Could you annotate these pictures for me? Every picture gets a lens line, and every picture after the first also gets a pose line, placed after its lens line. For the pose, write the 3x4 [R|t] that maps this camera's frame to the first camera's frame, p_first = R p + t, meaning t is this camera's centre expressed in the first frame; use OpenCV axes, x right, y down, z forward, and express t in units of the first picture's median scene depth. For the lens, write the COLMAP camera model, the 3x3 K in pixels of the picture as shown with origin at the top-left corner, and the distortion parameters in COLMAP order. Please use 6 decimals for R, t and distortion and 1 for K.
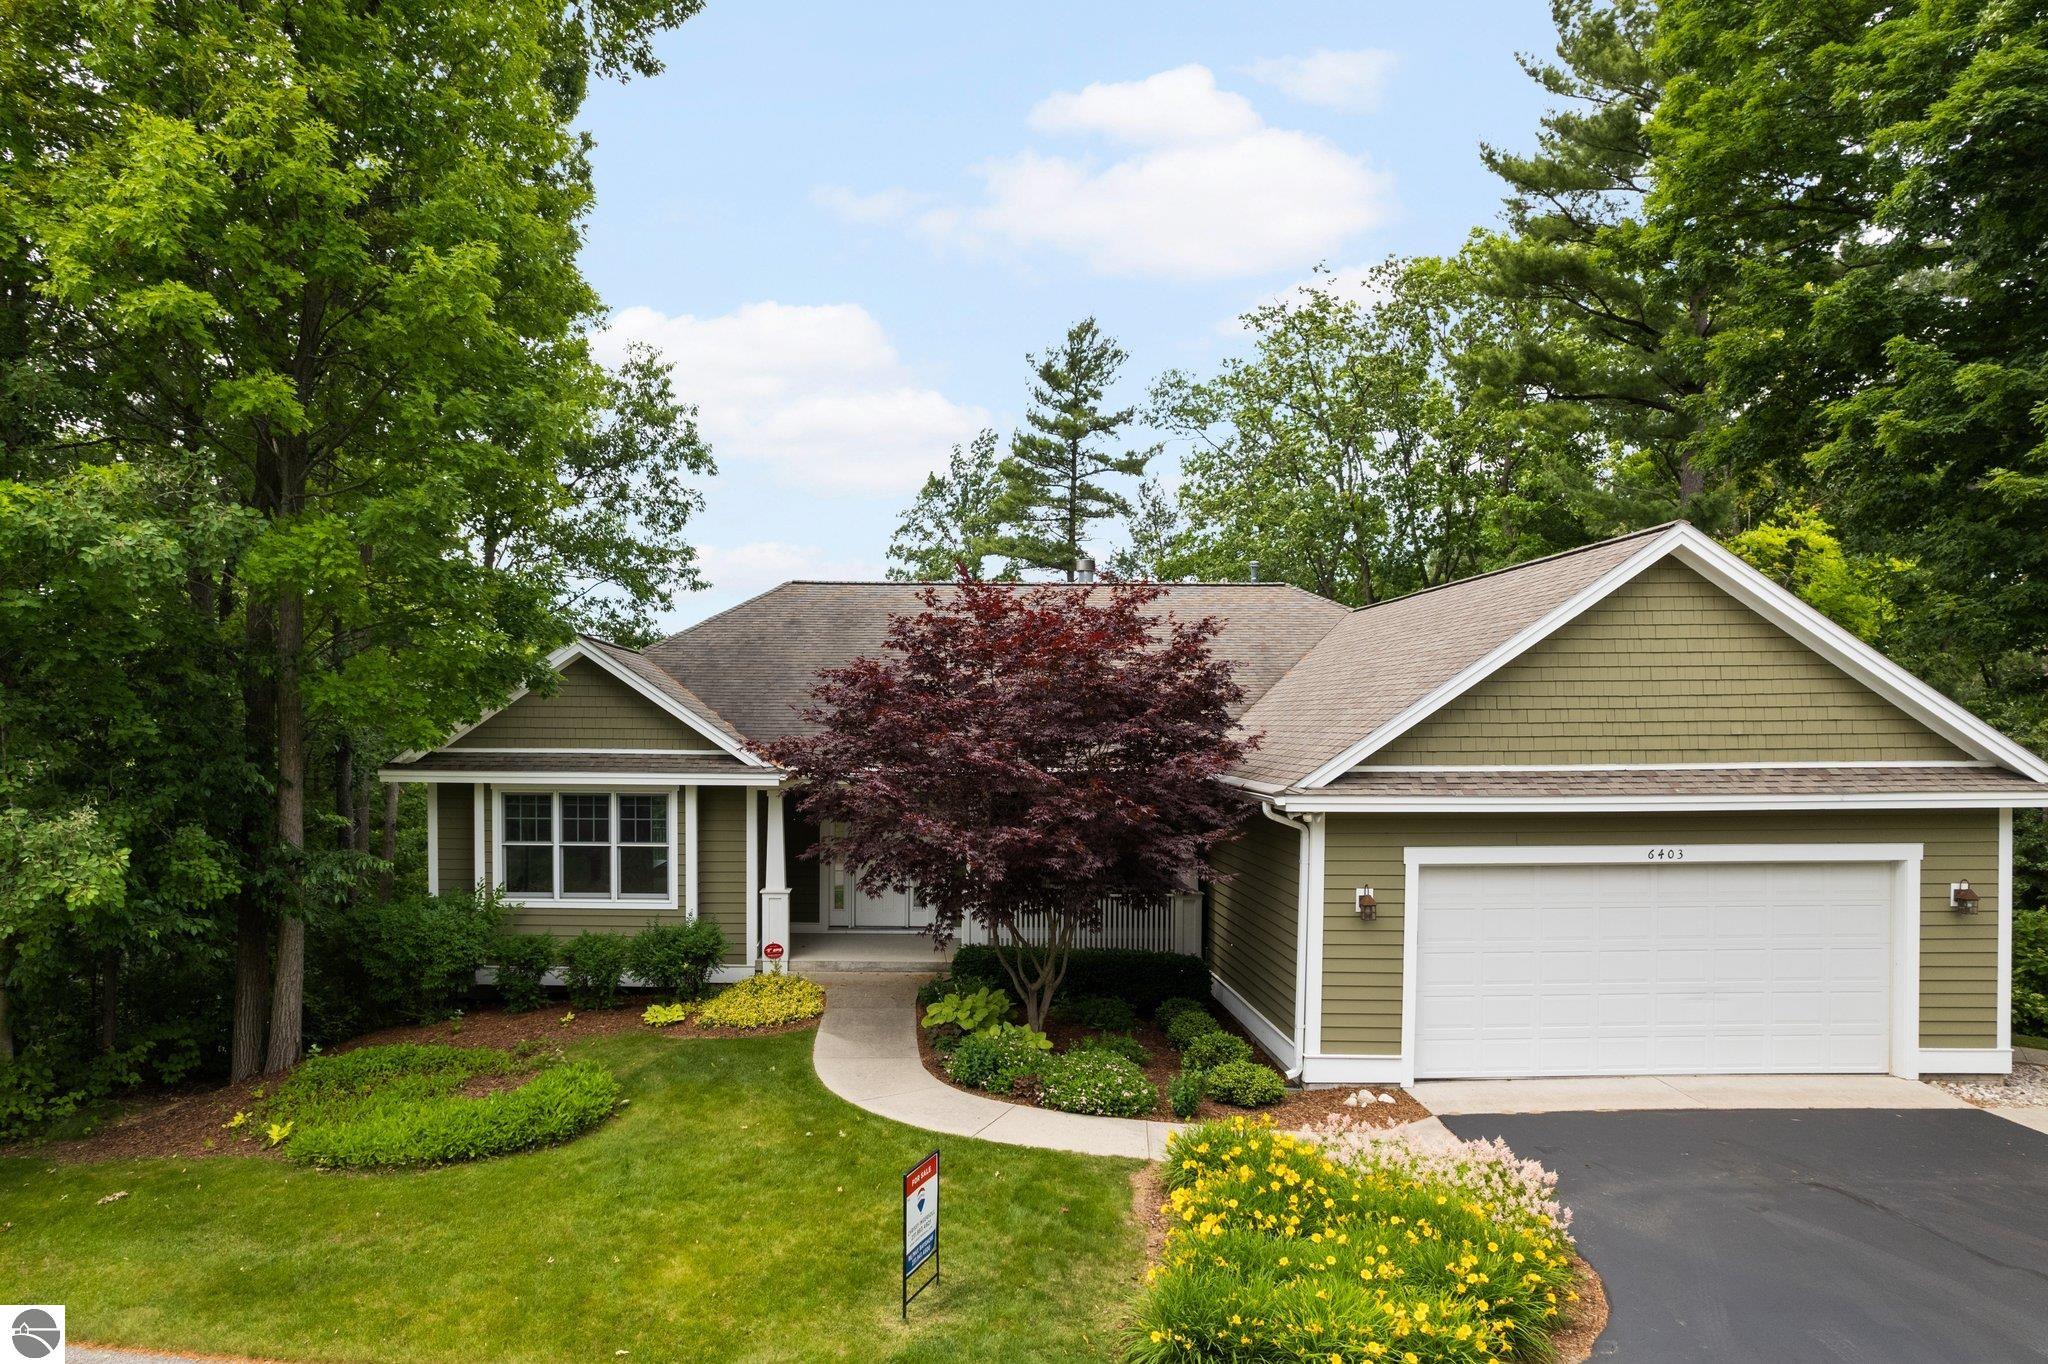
lens RADIAL K [[1361.1, 0, 889.5], [0, 1361.1, 758.8], [0, 0, 1]] dist [-0.076092, 0.052056]
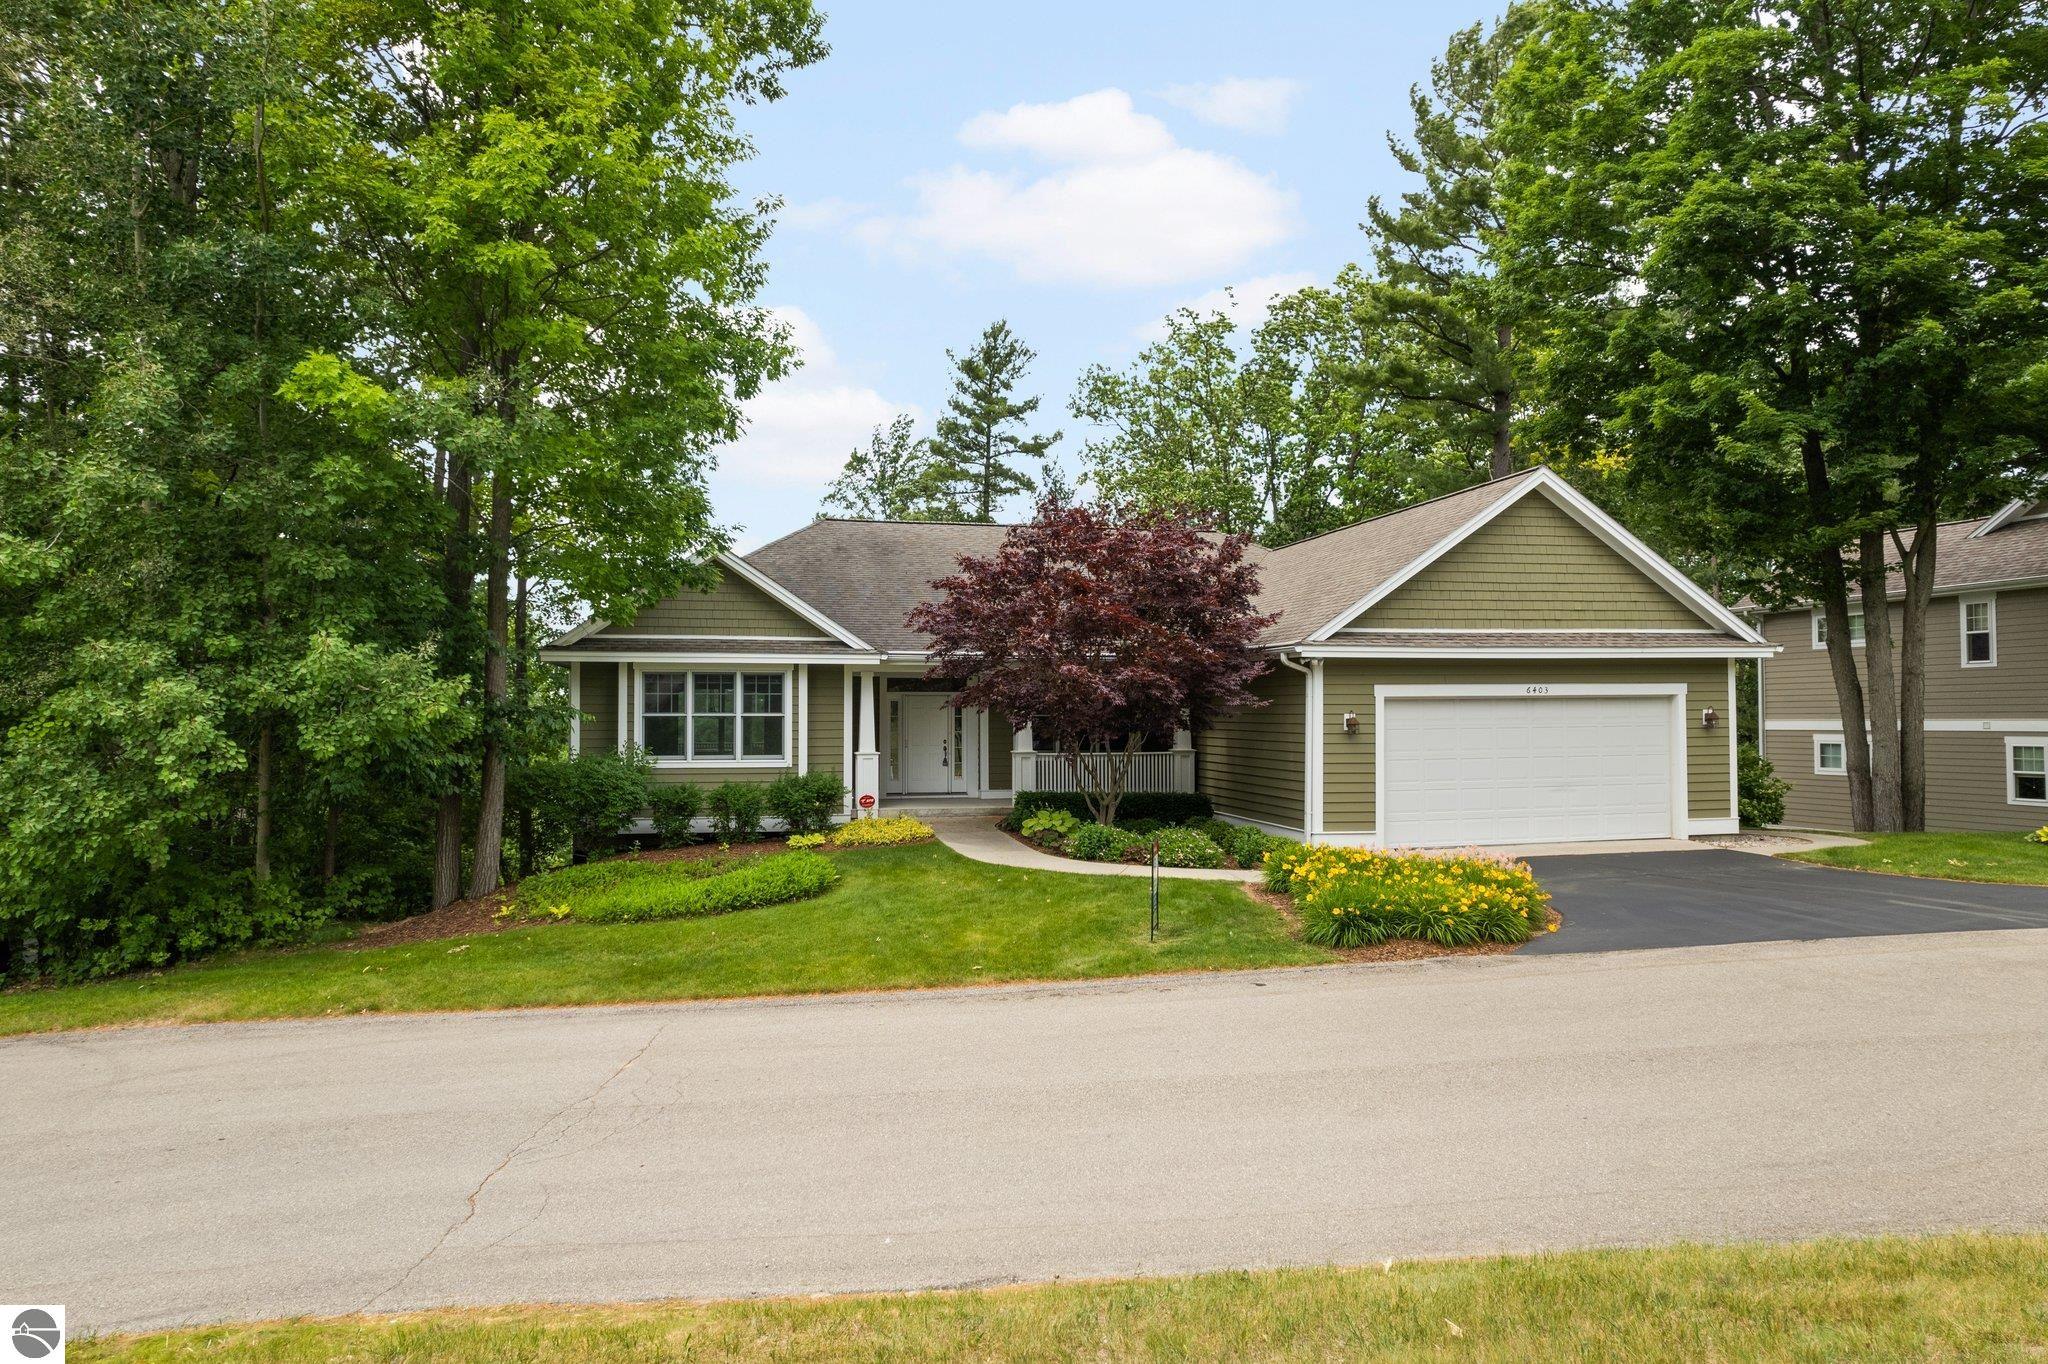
lens RADIAL K [[1313.1, 0, 1027.6], [0, 1313.1, 702.1], [0, 0, 1]] dist [-0.074172, 0.057099]
pose [[0.972962, -0.002562, 0.230949, -0.297490], [0.010619, 0.999377, -0.033649, 0.126333], [-0.230719, 0.035192, 0.972384, -0.267229]]
